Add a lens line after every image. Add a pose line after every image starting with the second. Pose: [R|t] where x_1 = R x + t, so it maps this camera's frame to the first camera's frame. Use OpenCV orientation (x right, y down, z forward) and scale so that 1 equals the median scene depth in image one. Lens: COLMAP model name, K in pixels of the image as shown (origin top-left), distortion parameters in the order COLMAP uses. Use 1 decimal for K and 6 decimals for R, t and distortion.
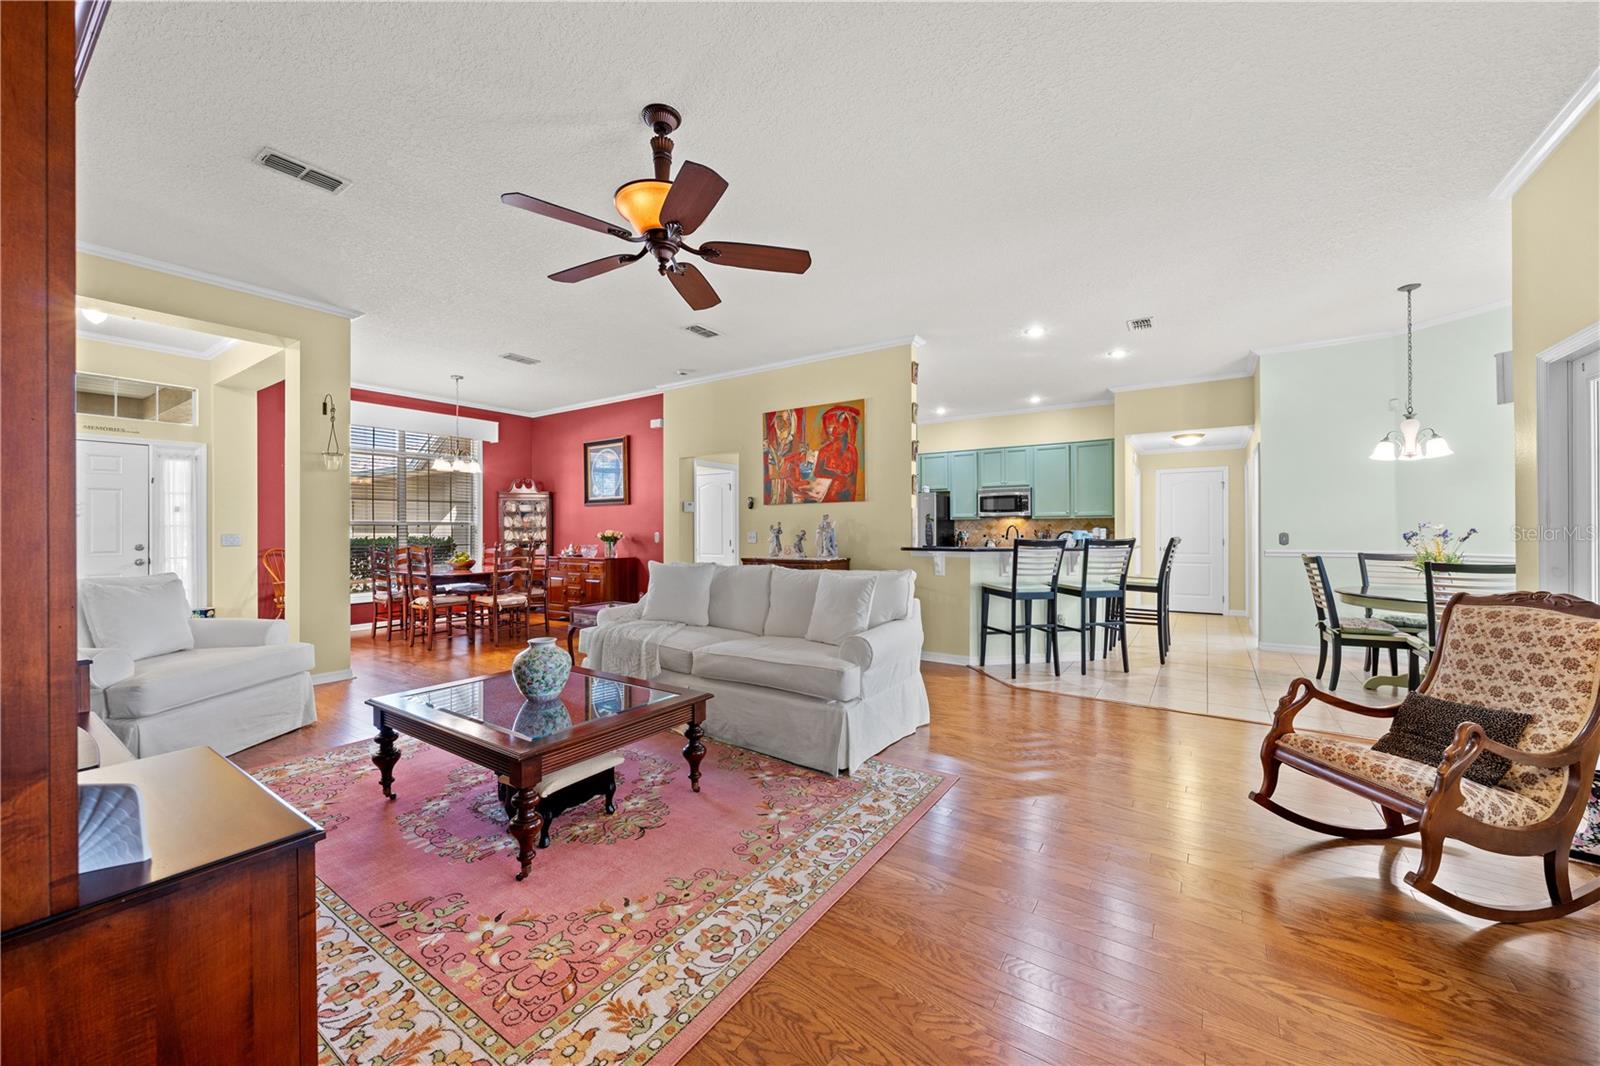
lens RADIAL K [[600.3, 0, 800.1], [0, 600.3, 528.7], [0, 0, 1]] dist [-0.002721, 0.000097]
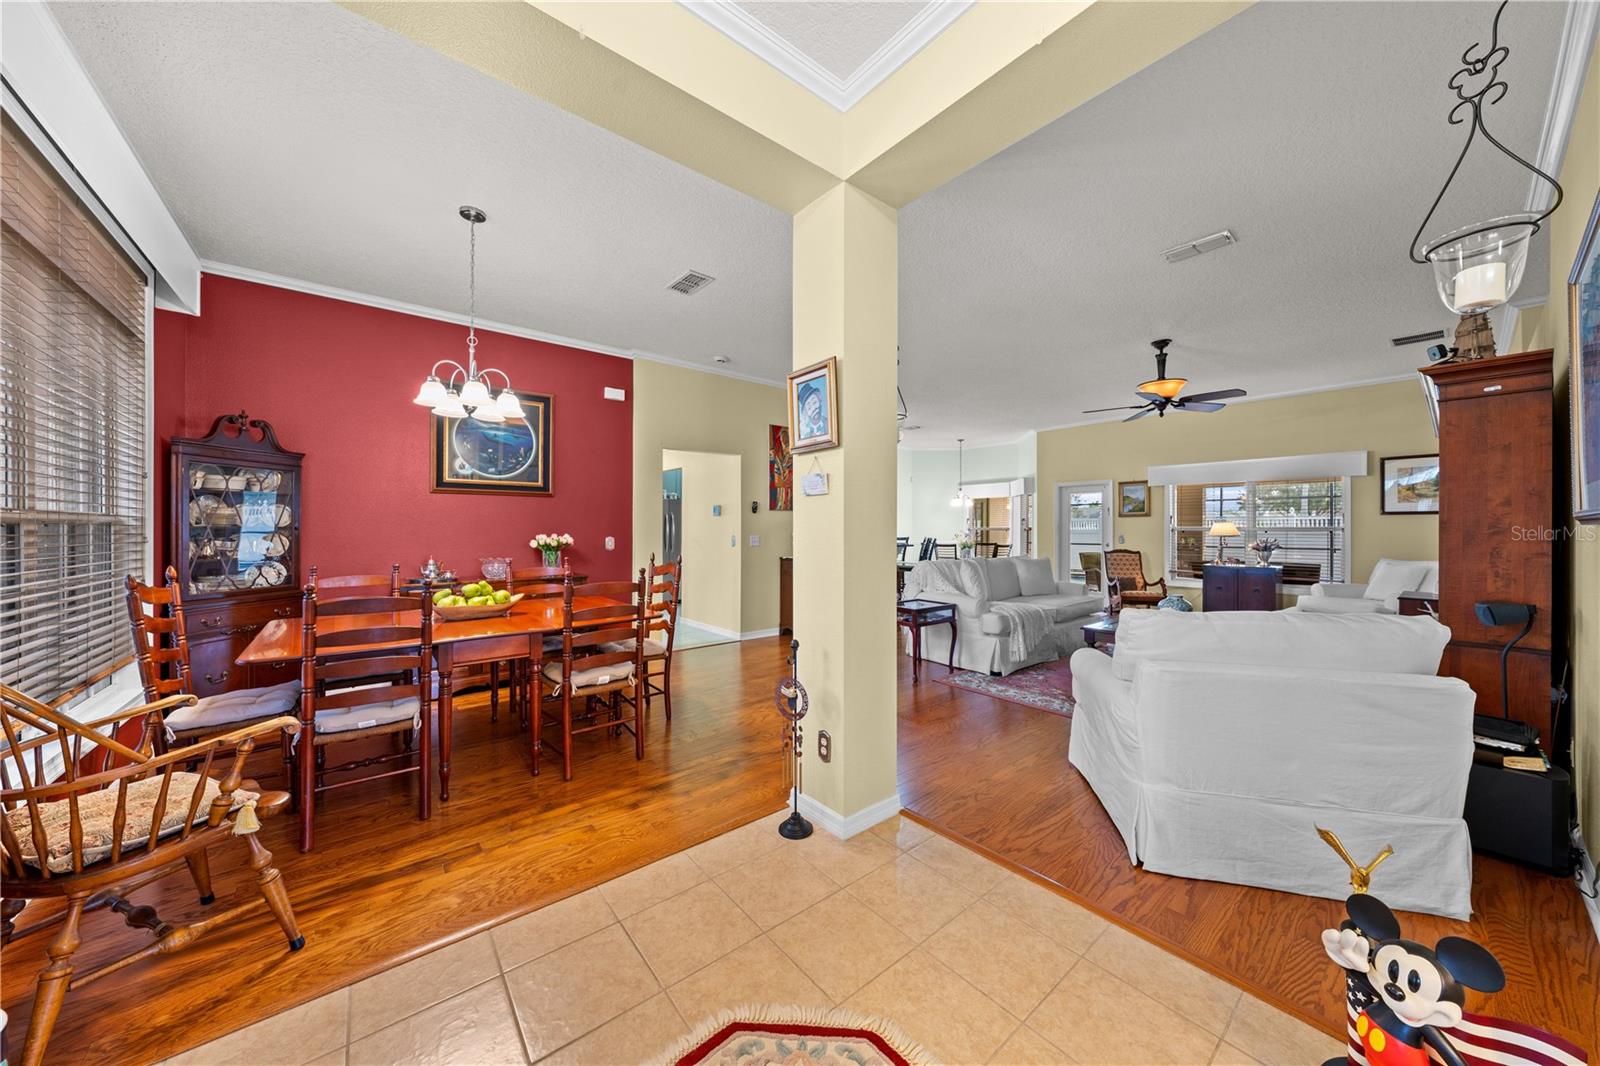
lens RADIAL K [[542.0, 0, 798.9], [0, 542.0, 528.3], [0, 0, 1]] dist [-0.001917, -0.000451]
pose [[0.287122, 0.004628, 0.957883, -0.869854], [-0.007927, 0.999966, -0.002455, -0.004046], [-0.957861, -0.006888, 0.287149, 0.597954]]
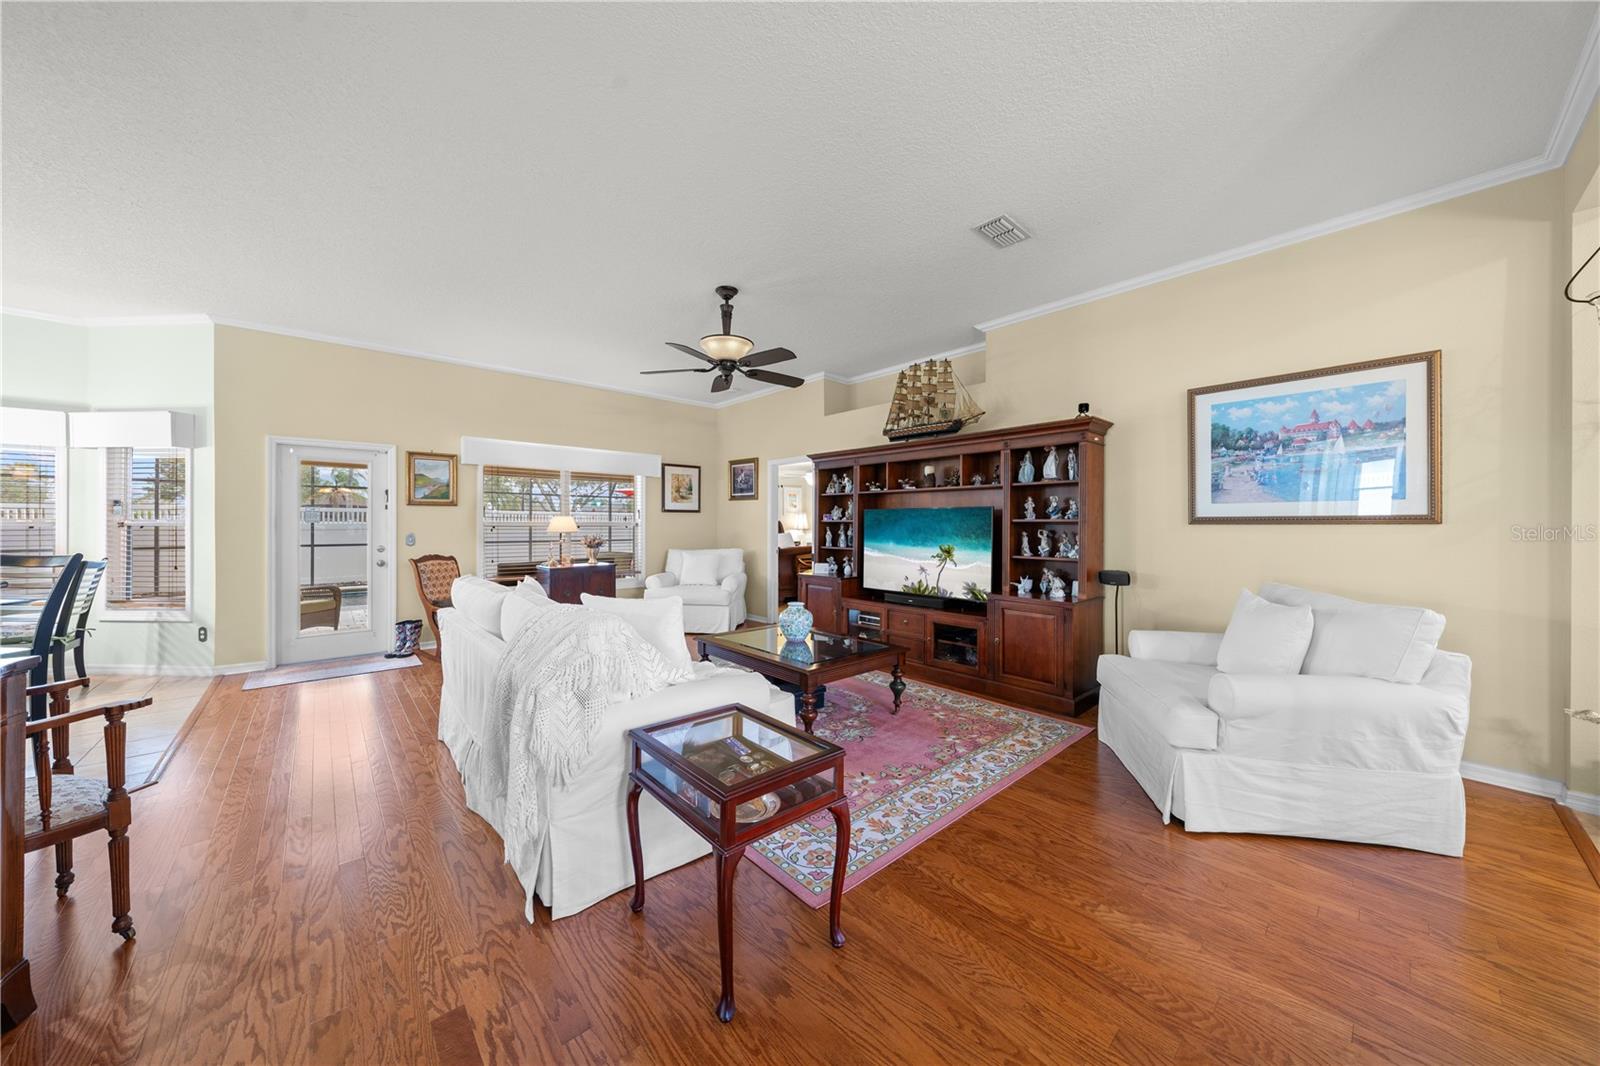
lens RADIAL K [[542.0, 0, 802.1], [0, 542.0, 523.8], [0, 0, 1]] dist [-0.001917, -0.000451]
pose [[-0.972571, 0.001273, 0.232602, -0.283288], [-0.000360, 0.999976, -0.006977, -0.005849], [-0.232605, -0.006869, -0.972547, 0.868673]]
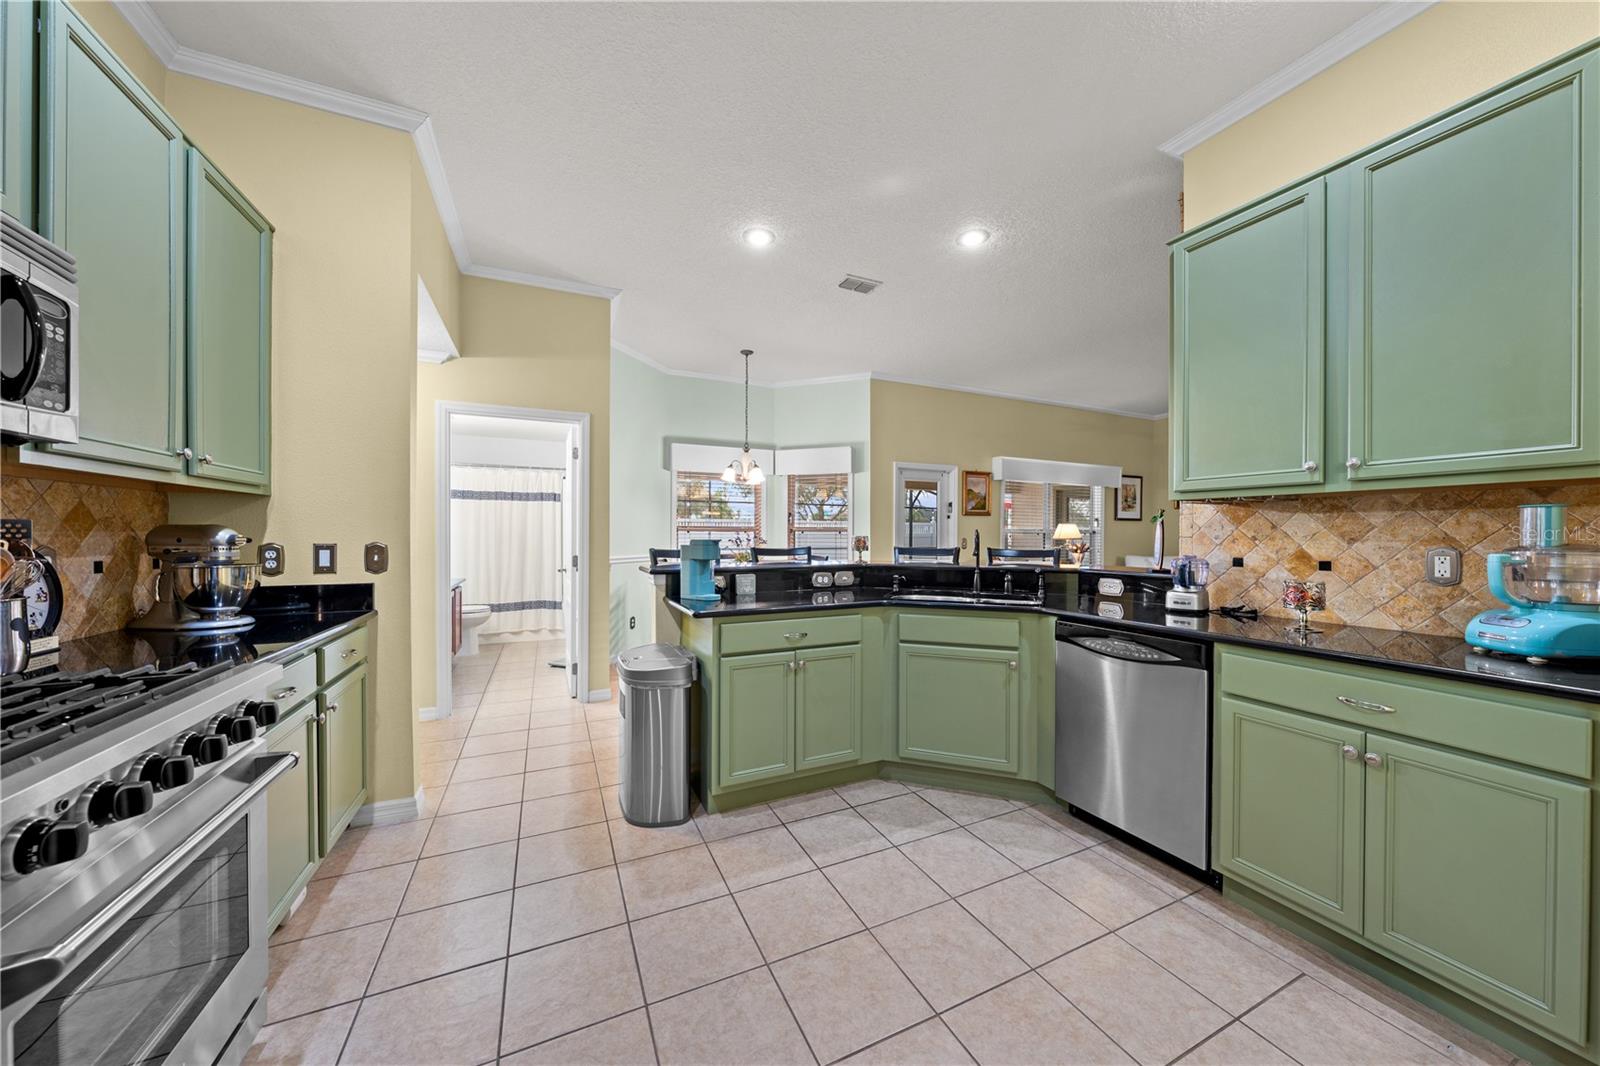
lens RADIAL K [[542.0, 0, 799.7], [0, 542.0, 538.2], [0, 0, 1]] dist [-0.001917, -0.000451]
pose [[-0.864779, -0.007858, 0.502092, 0.190951], [-0.006788, 0.999969, 0.003958, -0.000020], [-0.502108, 0.000015, -0.864805, 1.182765]]
